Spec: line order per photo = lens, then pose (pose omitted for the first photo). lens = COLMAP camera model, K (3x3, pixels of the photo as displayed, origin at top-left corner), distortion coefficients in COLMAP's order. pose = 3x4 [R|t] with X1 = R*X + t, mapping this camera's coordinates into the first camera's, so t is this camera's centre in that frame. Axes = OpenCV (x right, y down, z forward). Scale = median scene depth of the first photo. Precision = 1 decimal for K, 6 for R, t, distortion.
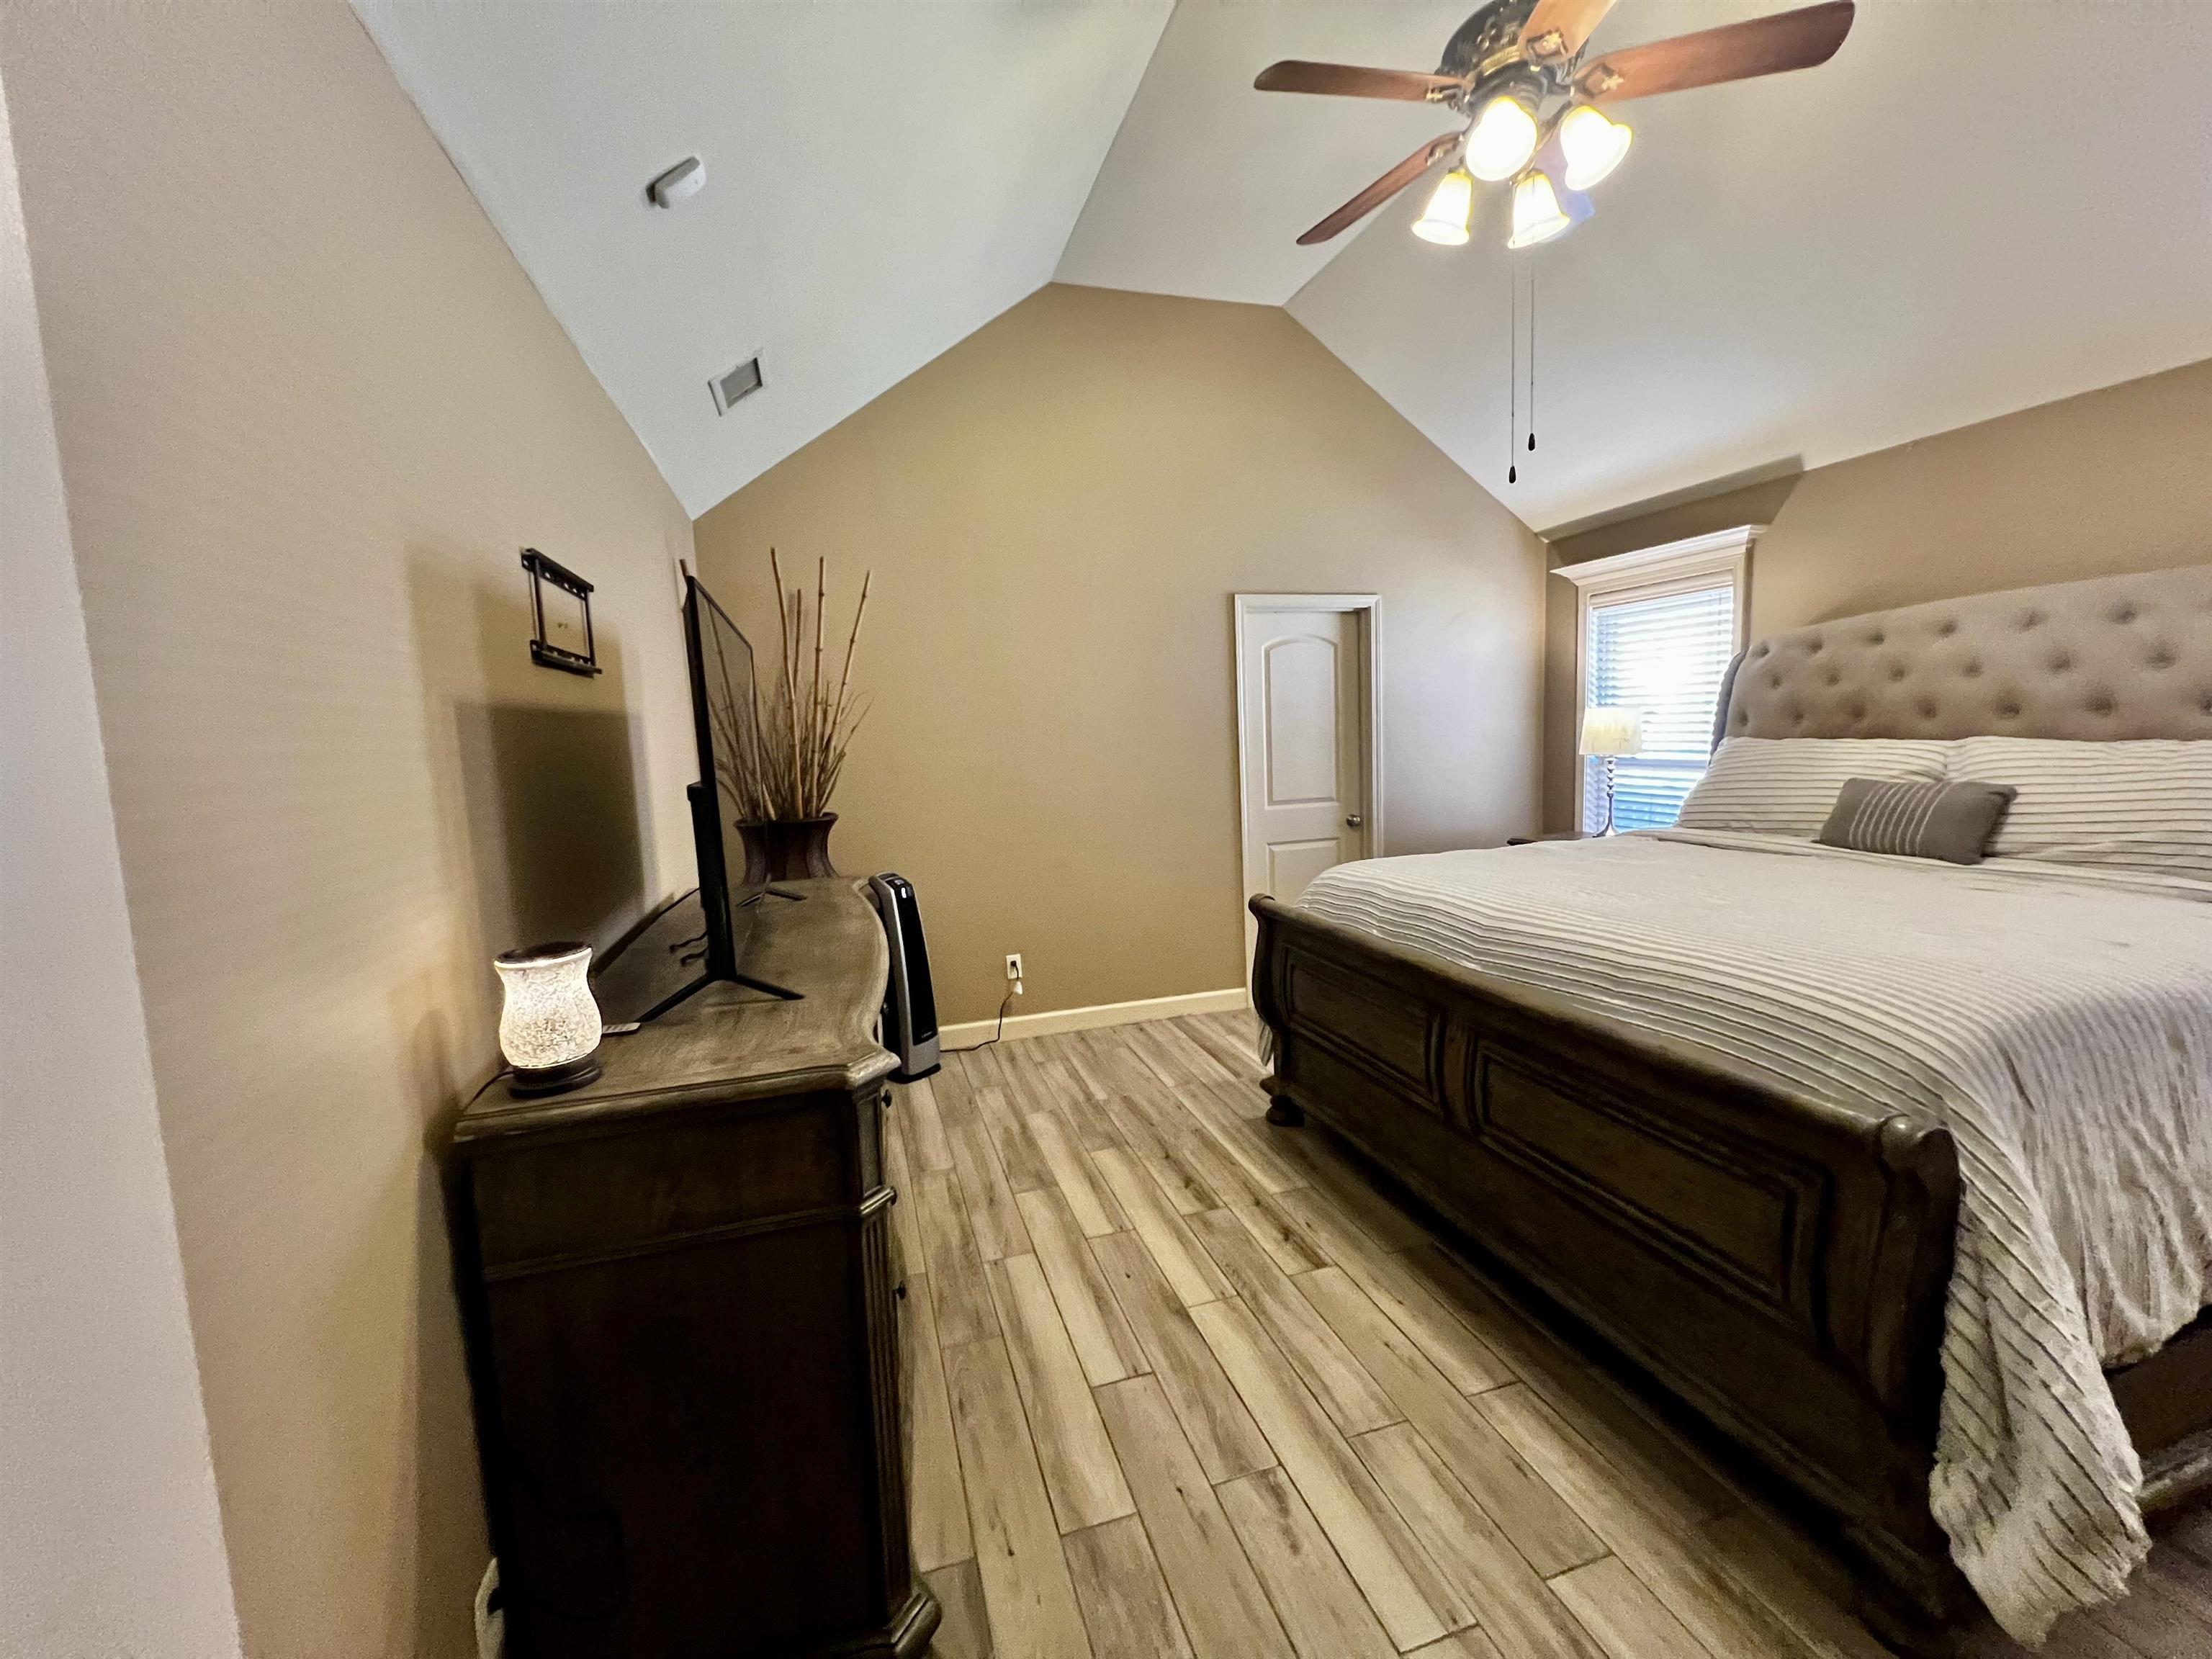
lens RADIAL K [[898.7, 0, 1109.3], [0, 898.7, 828.8], [0, 0, 1]] dist [0.000549, 0.000166]
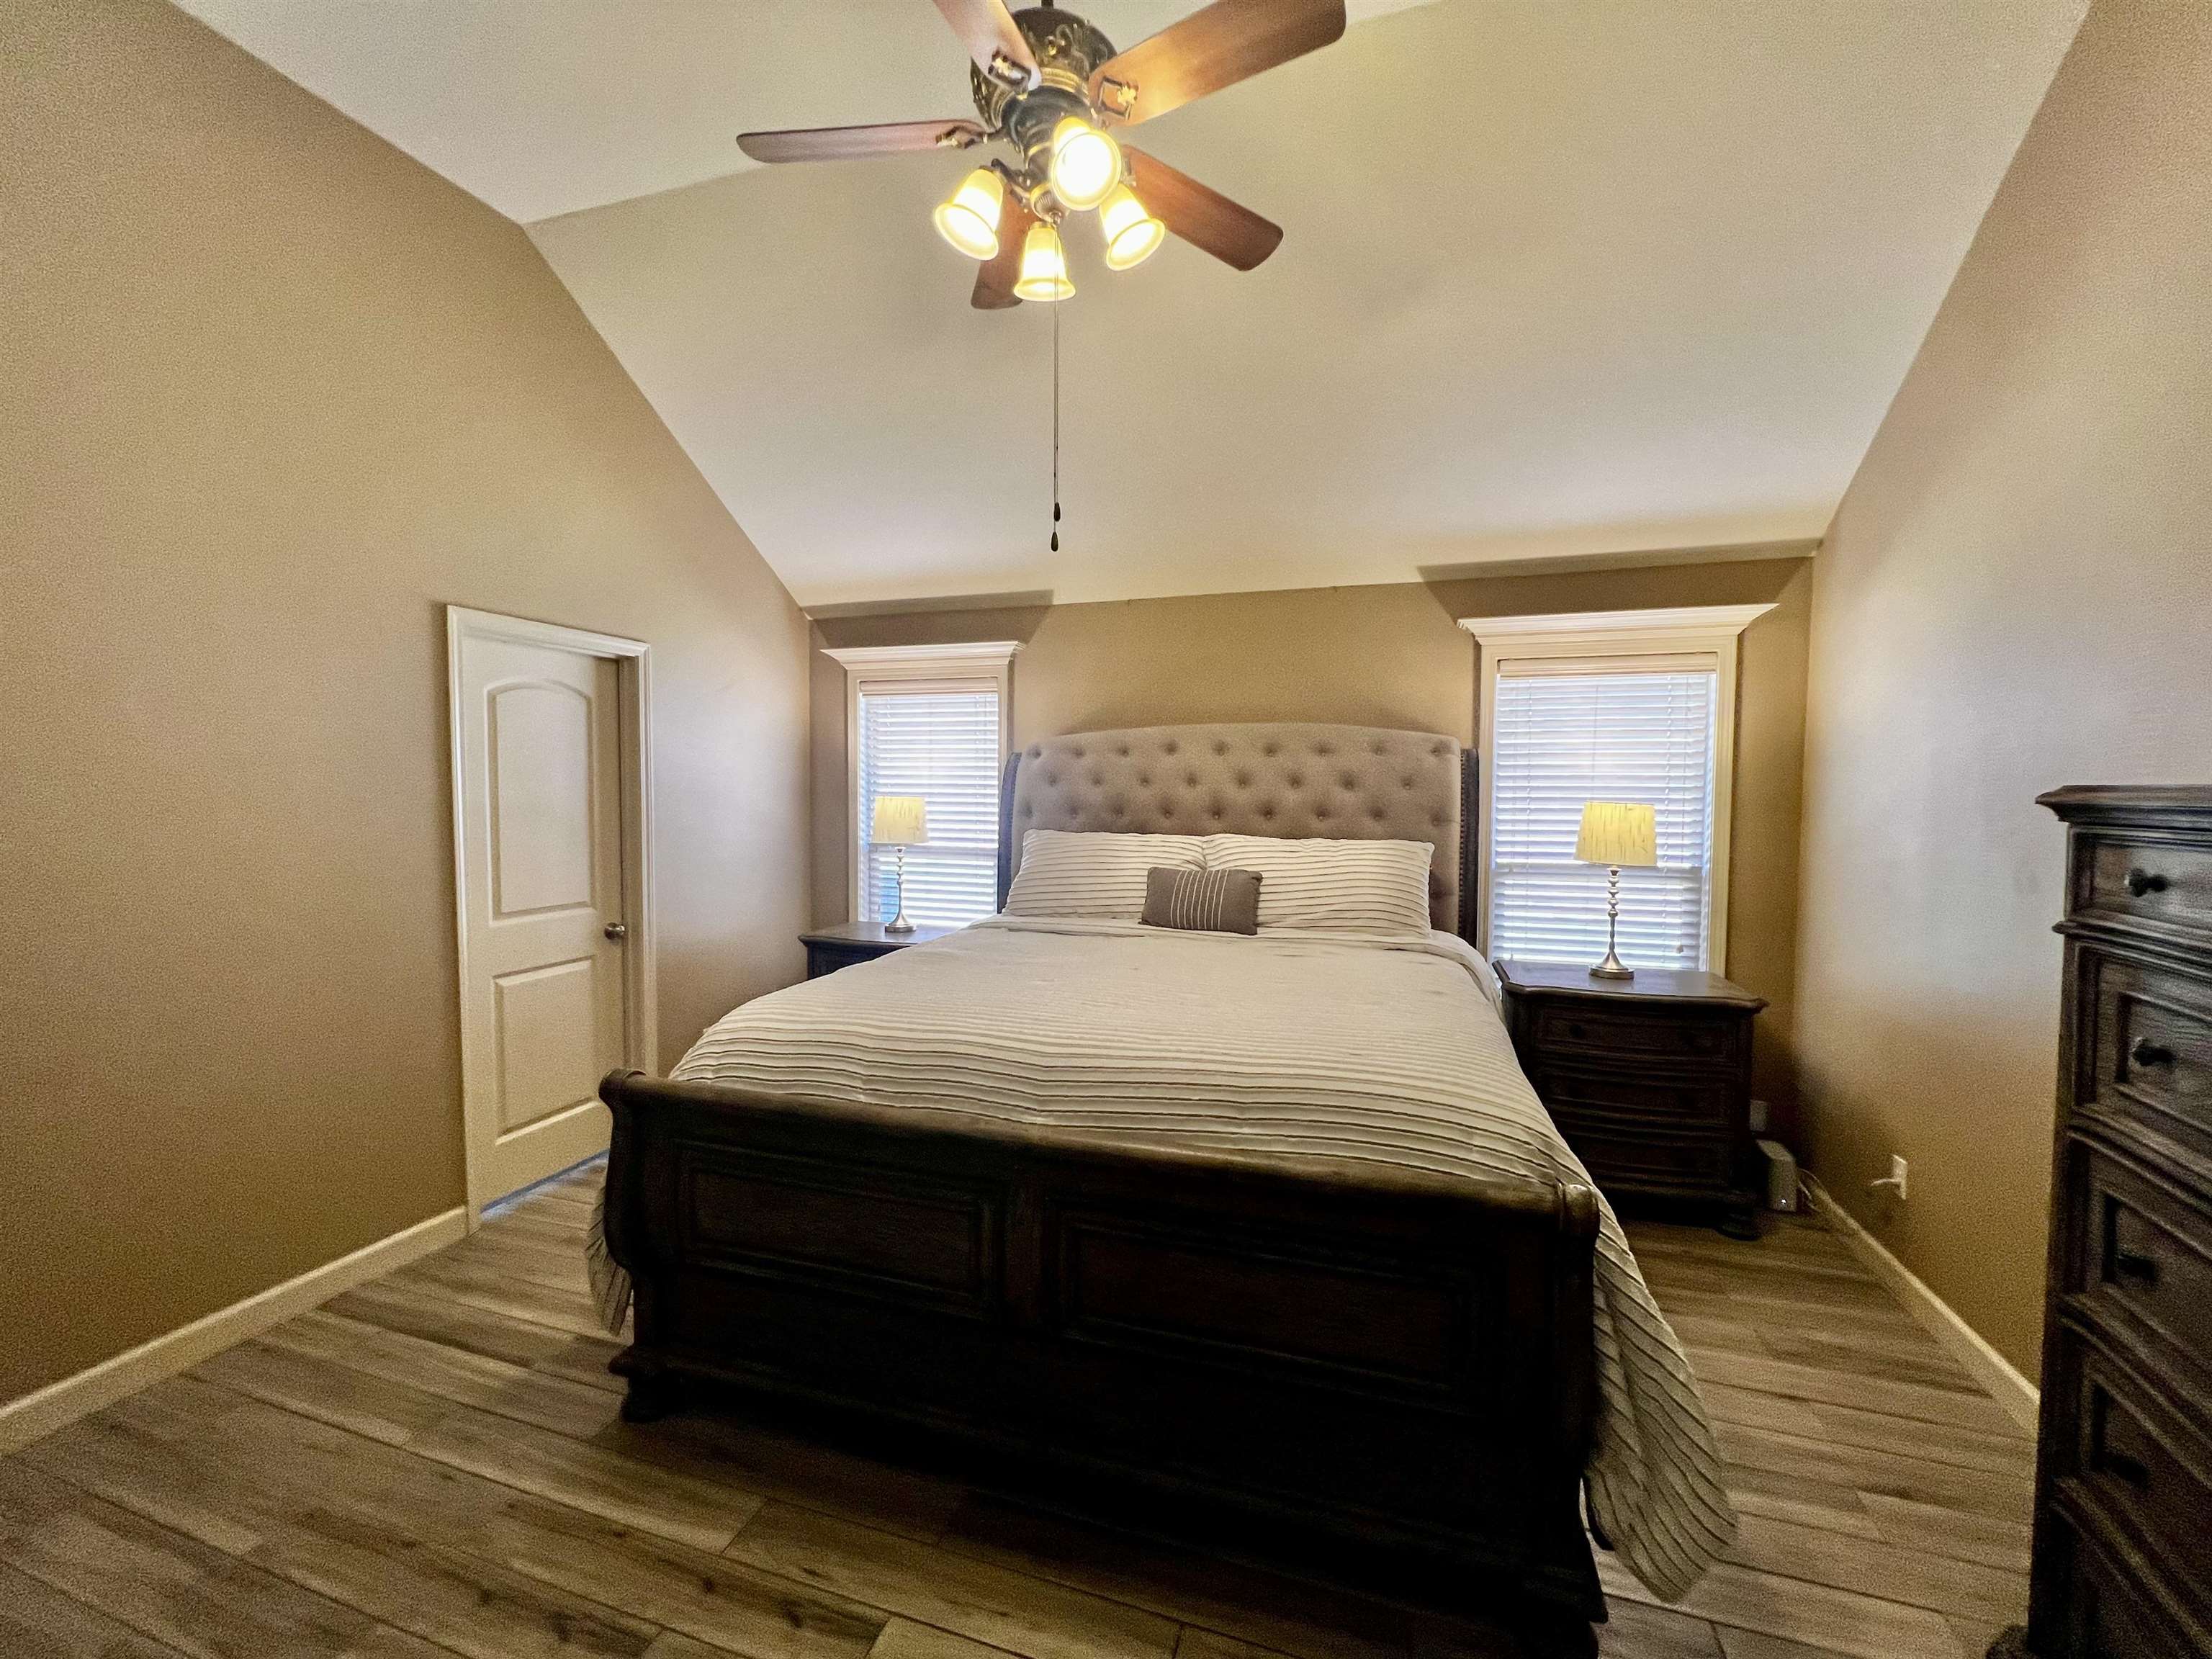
lens RADIAL K [[893.7, 0, 1104.8], [0, 893.7, 824.6], [0, 0, 1]] dist [-0.000453, 0.000543]
pose [[0.574295, 0.008060, 0.818609, -0.155911], [0.063035, 0.996548, -0.054034, -0.045634], [-0.816218, 0.082632, 0.571804, 0.320945]]
